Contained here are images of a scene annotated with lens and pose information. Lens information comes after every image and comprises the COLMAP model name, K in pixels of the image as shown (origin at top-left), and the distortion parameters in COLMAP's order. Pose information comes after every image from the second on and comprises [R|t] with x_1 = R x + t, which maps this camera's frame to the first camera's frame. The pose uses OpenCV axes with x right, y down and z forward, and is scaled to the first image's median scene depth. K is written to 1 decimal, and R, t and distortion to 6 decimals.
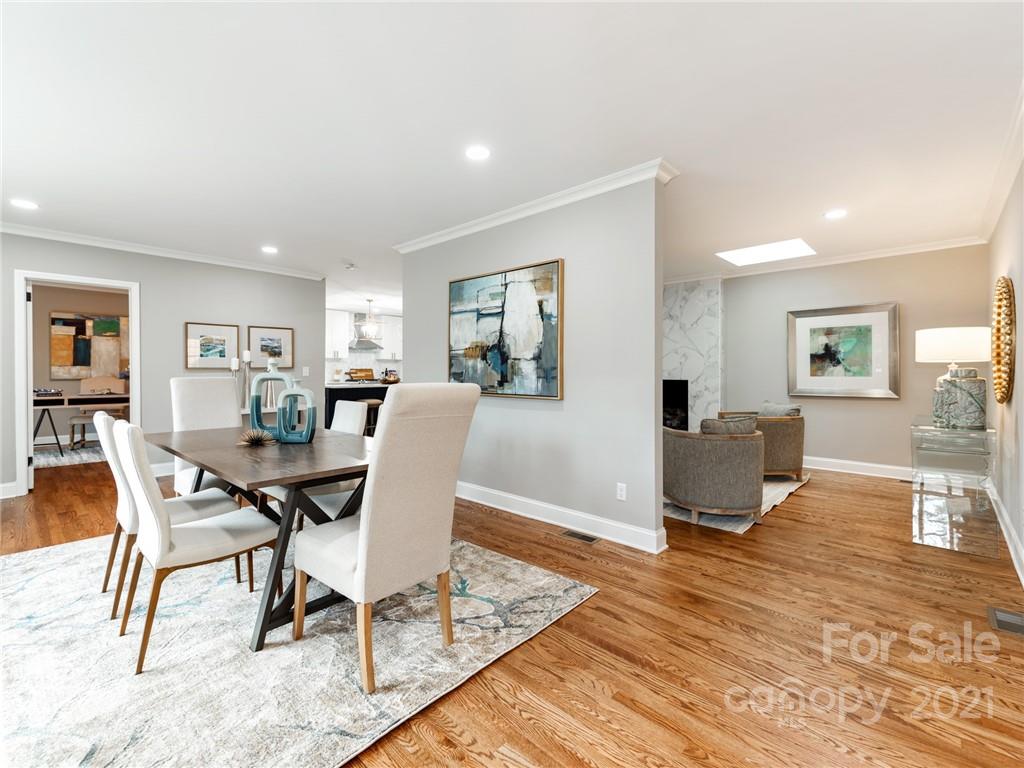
lens RADIAL K [[455.0, 0, 509.5], [0, 455.0, 372.4], [0, 0, 1]] dist [0.015251, -0.001061]
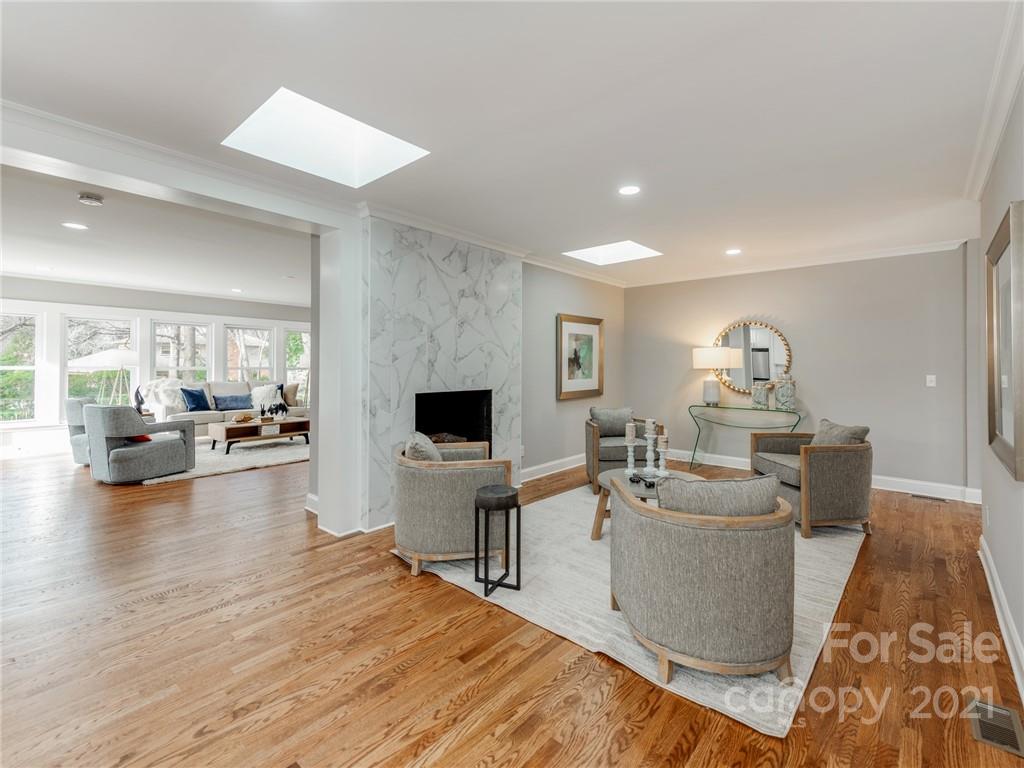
lens RADIAL K [[464.7, 0, 525.6], [0, 464.7, 363.1], [0, 0, 1]] dist [0.015239, -0.000842]
pose [[-0.047710, 0.002153, 0.998859, -0.389304], [-0.002287, 0.999995, -0.002264, -0.026619], [-0.998859, -0.002393, -0.047704, 1.171687]]
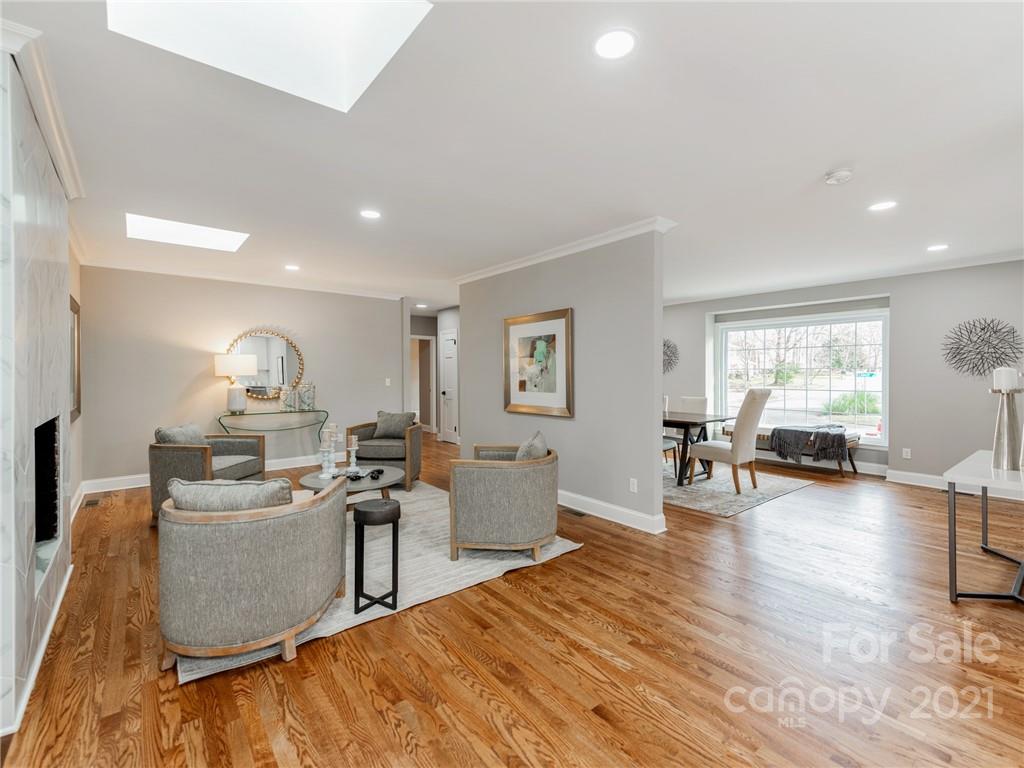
lens RADIAL K [[455.0, 0, 509.5], [0, 455.0, 372.4], [0, 0, 1]] dist [0.015251, -0.001061]
pose [[-0.989735, -0.001900, 0.142905, -0.089882], [-0.001785, 0.999998, 0.000933, -0.026836], [-0.142907, 0.000668, -0.989736, 1.623350]]
